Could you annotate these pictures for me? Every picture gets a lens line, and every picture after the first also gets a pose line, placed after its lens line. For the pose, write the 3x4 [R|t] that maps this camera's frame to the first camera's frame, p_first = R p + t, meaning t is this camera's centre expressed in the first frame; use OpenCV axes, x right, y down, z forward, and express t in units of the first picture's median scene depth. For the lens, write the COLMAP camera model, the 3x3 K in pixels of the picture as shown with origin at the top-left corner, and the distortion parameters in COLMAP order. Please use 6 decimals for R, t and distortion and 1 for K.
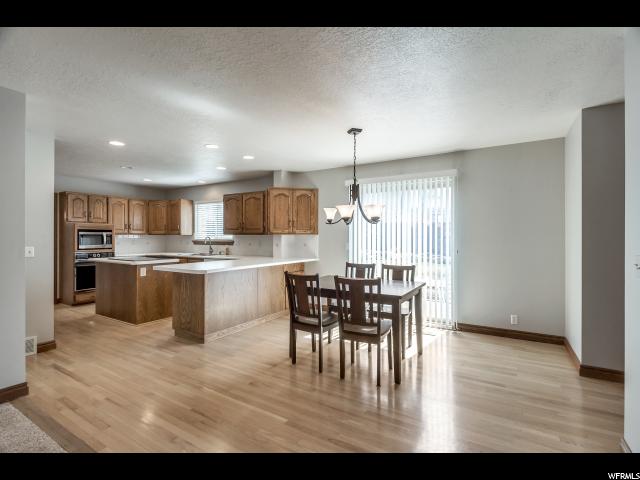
lens RADIAL K [[309.1, 0, 317.8], [0, 309.1, 237.3], [0, 0, 1]] dist [-0.005733, -0.000209]
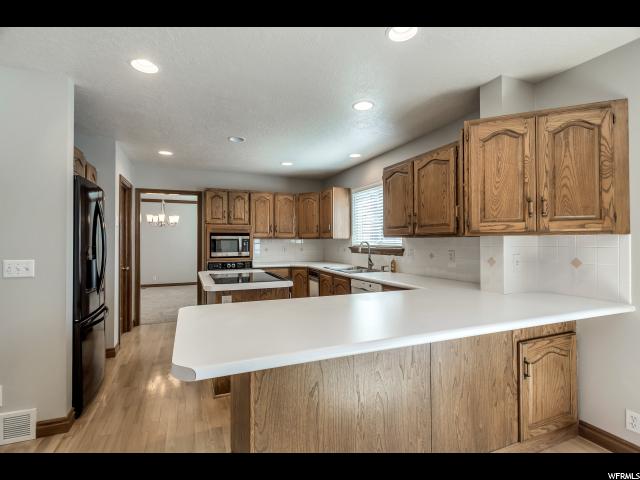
lens RADIAL K [[309.1, 0, 315.5], [0, 309.1, 237.5], [0, 0, 1]] dist [-0.005733, -0.000209]
pose [[0.801481, -0.010164, -0.597934, -0.066758], [0.003574, 0.999919, -0.012207, -0.002124], [0.598010, 0.007647, 0.801452, 0.485474]]
